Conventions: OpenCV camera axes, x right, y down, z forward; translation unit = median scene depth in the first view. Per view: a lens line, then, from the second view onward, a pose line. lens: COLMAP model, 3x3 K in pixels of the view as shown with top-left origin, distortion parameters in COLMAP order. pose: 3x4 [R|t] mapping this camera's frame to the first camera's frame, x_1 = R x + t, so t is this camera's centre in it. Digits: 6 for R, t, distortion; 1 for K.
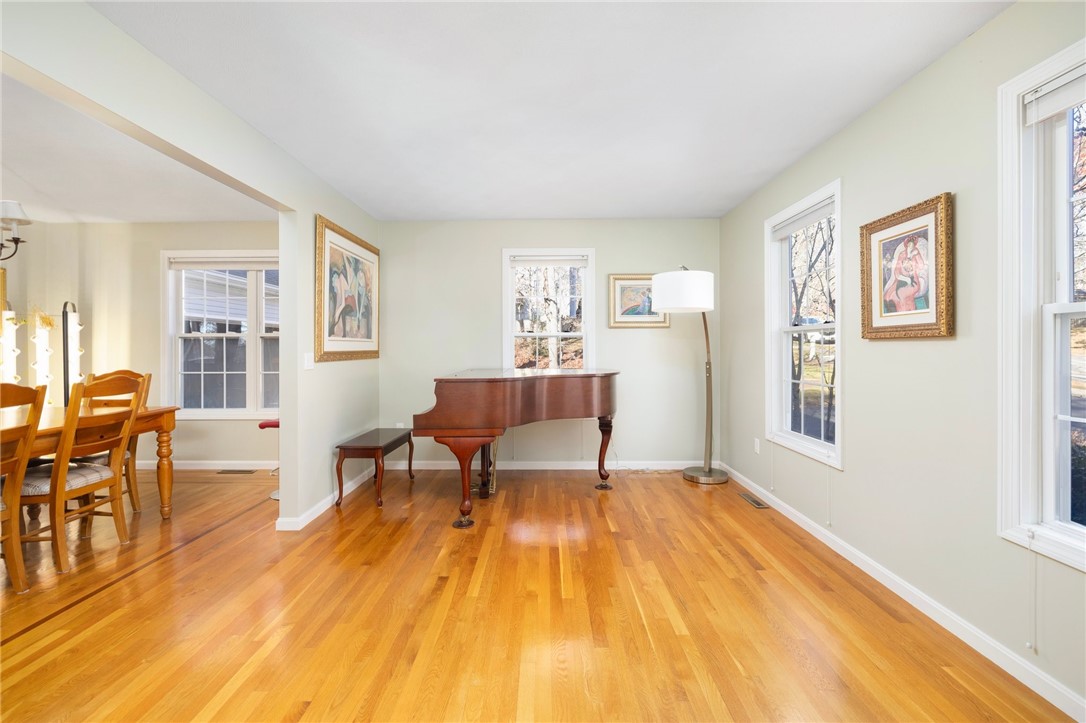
lens RADIAL K [[461.6, 0, 544.4], [0, 461.6, 347.2], [0, 0, 1]] dist [-0.000217, 0.001368]
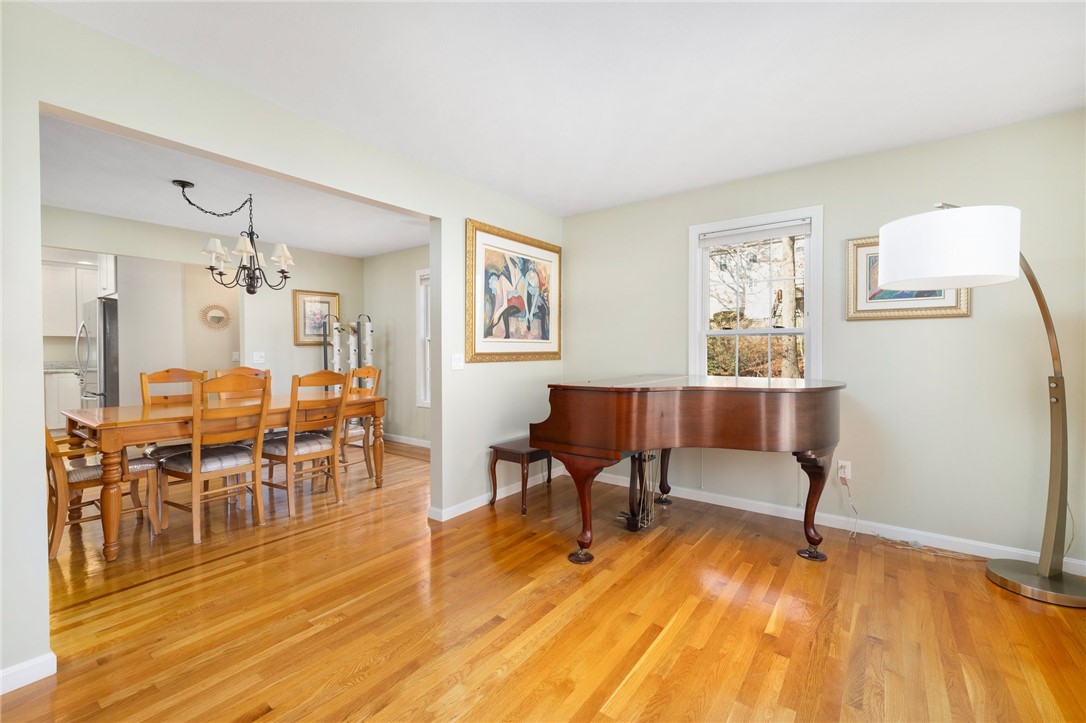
lens RADIAL K [[461.6, 0, 536.3], [0, 461.6, 358.6], [0, 0, 1]] dist [-0.000217, 0.001368]
pose [[0.803959, 0.014757, -0.594502, 0.227362], [-0.001782, 0.999747, 0.022406, -0.000501], [0.594682, -0.016954, 0.803782, 0.245264]]
